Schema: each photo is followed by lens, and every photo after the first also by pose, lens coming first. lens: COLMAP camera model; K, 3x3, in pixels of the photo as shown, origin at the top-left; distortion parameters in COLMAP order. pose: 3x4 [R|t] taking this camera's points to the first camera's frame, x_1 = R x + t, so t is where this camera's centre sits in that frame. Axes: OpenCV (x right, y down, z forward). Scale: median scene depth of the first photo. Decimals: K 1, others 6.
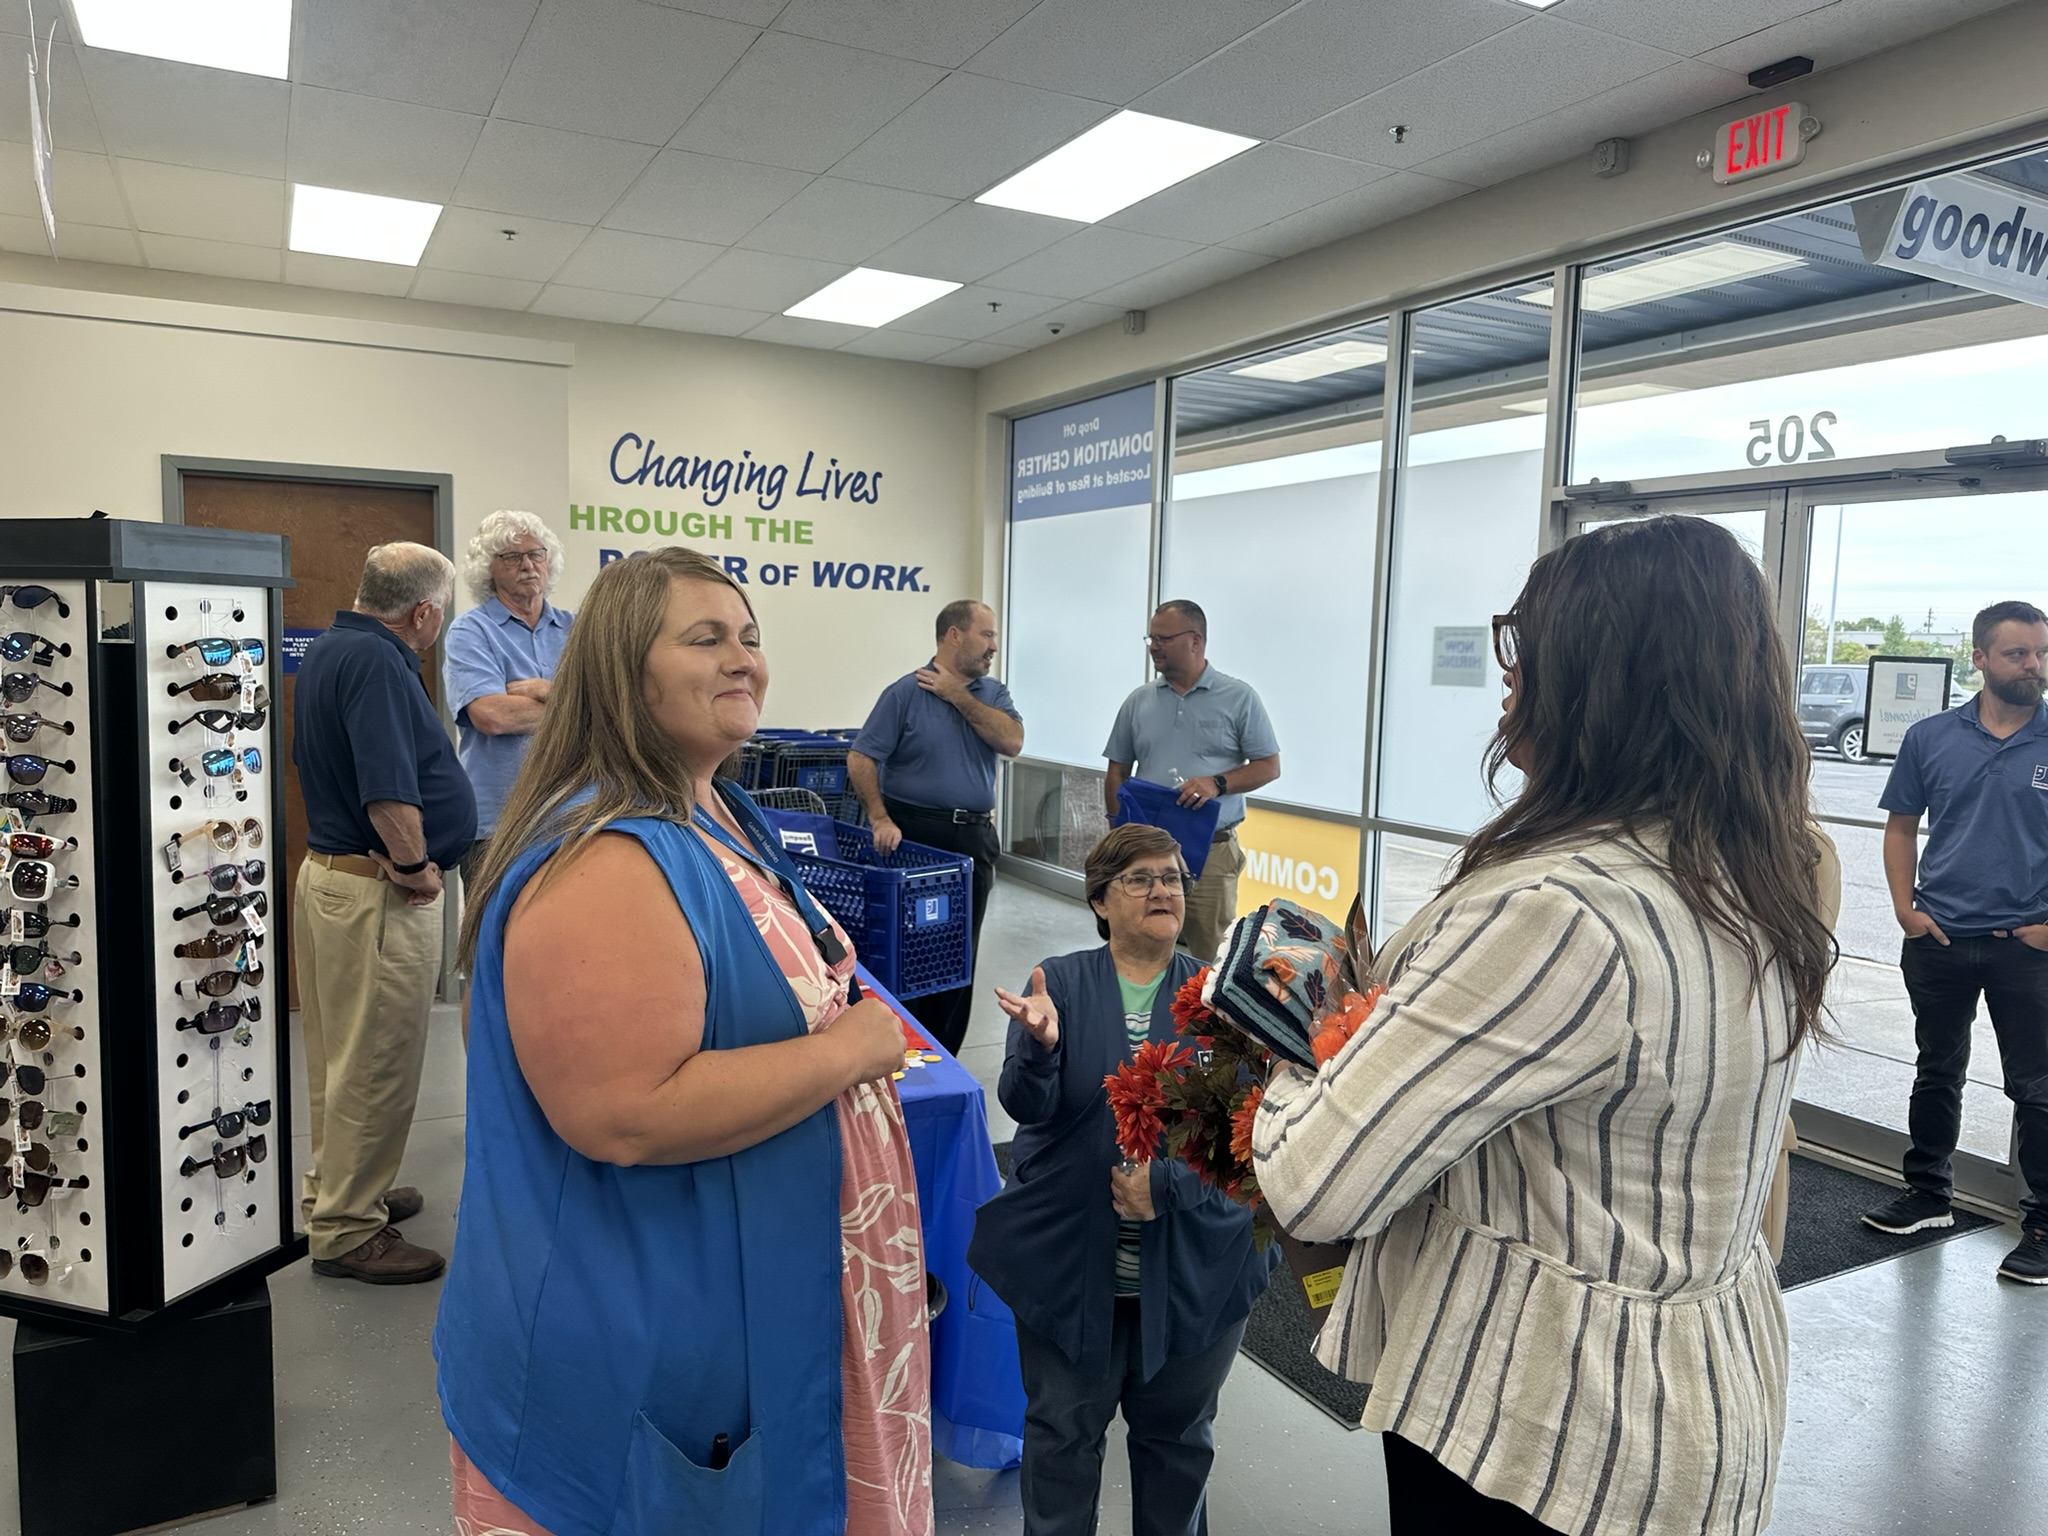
lens RADIAL K [[1451.5, 0, 1016.4], [0, 1451.5, 772.7], [0, 0, 1]] dist [0.068086, -0.086770]
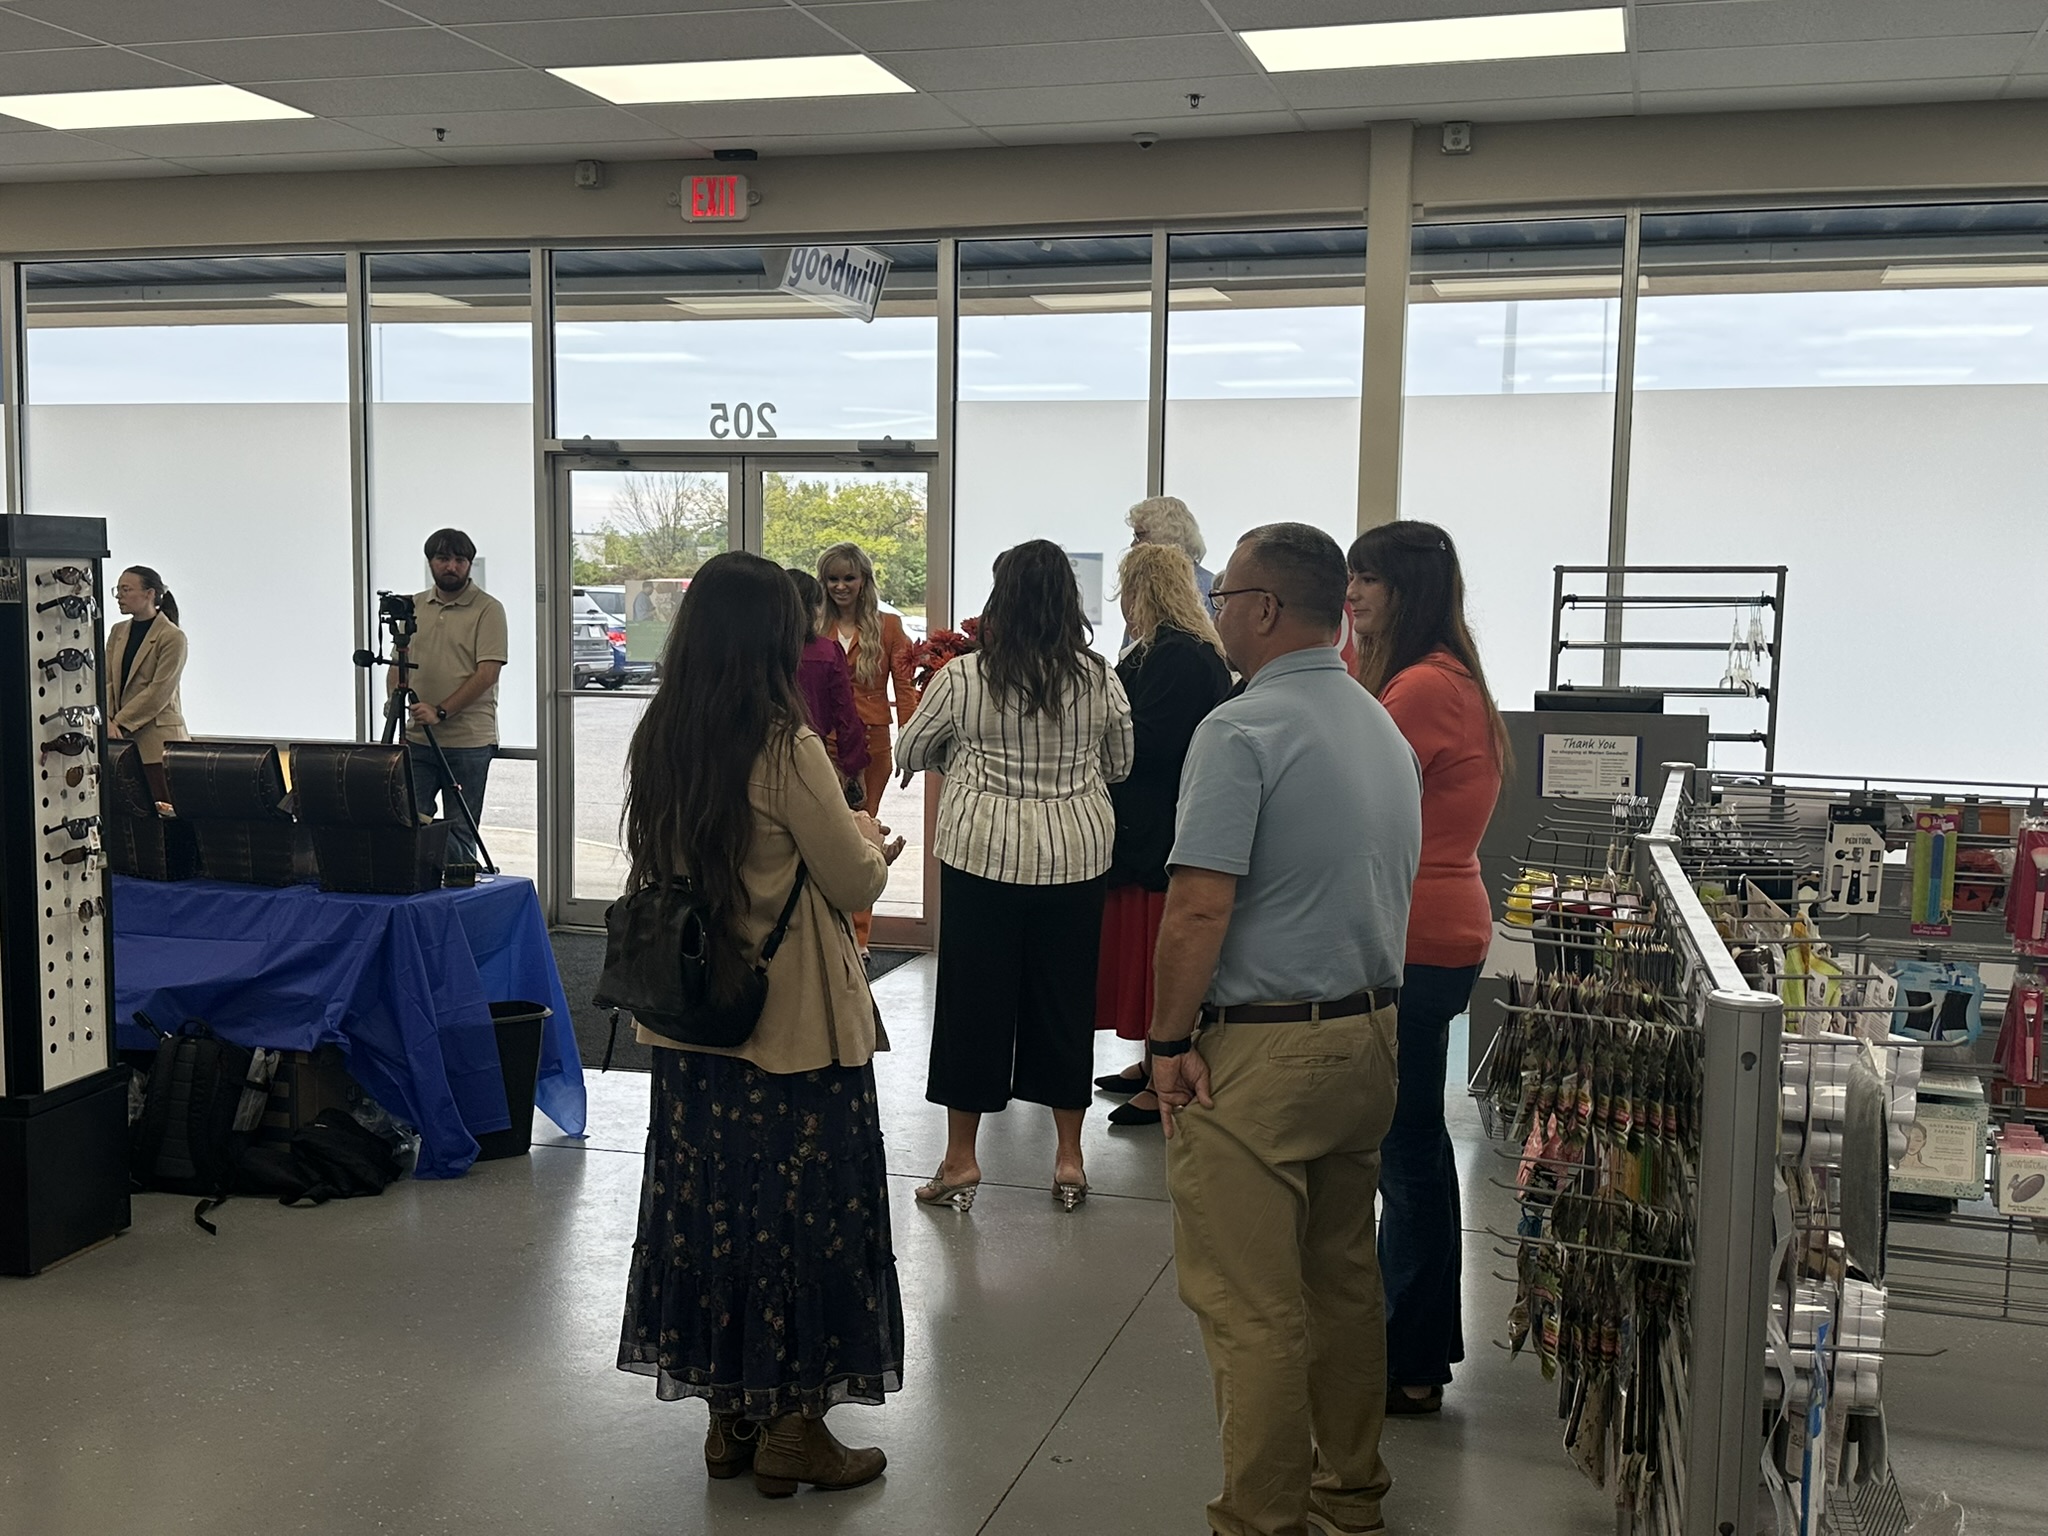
lens RADIAL K [[2078.5, 0, 1079.4], [0, 2078.5, 807.9], [0, 0, 1]] dist [0.024377, 0.000000]
pose [[0.675239, -0.084072, 0.732792, -0.625885], [0.065024, 0.996400, 0.054398, 0.037939], [-0.734727, 0.010918, 0.678275, -0.462925]]
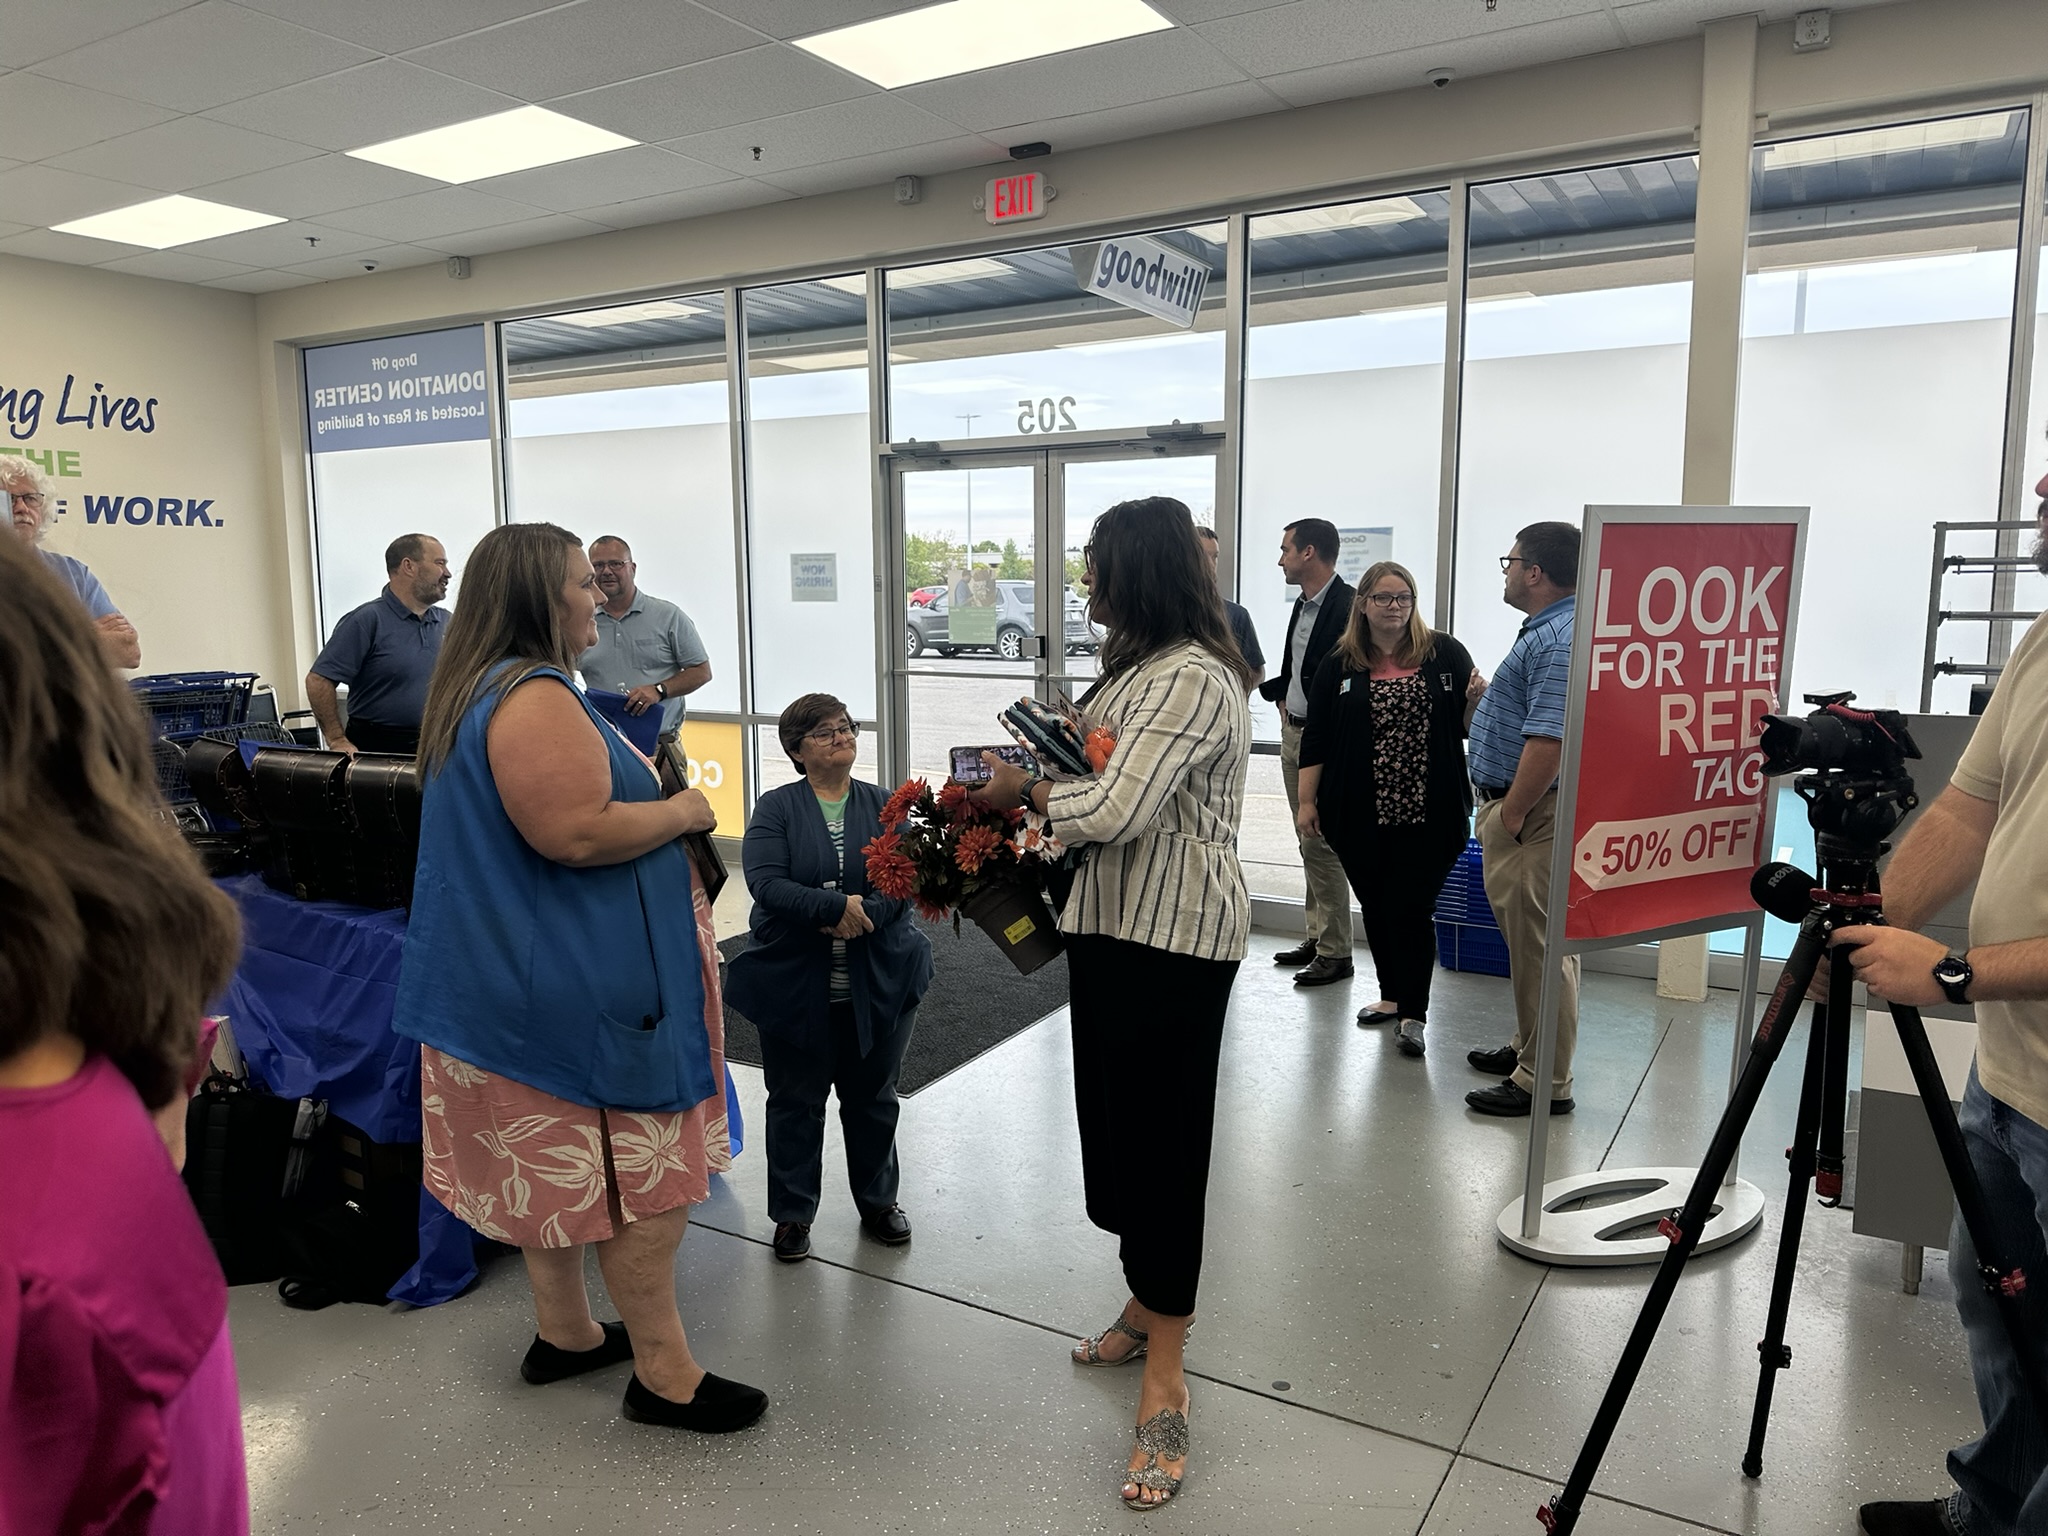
lens RADIAL K [[1451.5, 0, 1026.5], [0, 1451.5, 774.5], [0, 0, 1]] dist [0.068086, -0.086770]
pose [[0.852841, -0.099724, 0.512559, -0.222019], [0.074683, 0.994798, 0.069284, 0.017190], [-0.516802, -0.020808, 0.855852, -0.180135]]
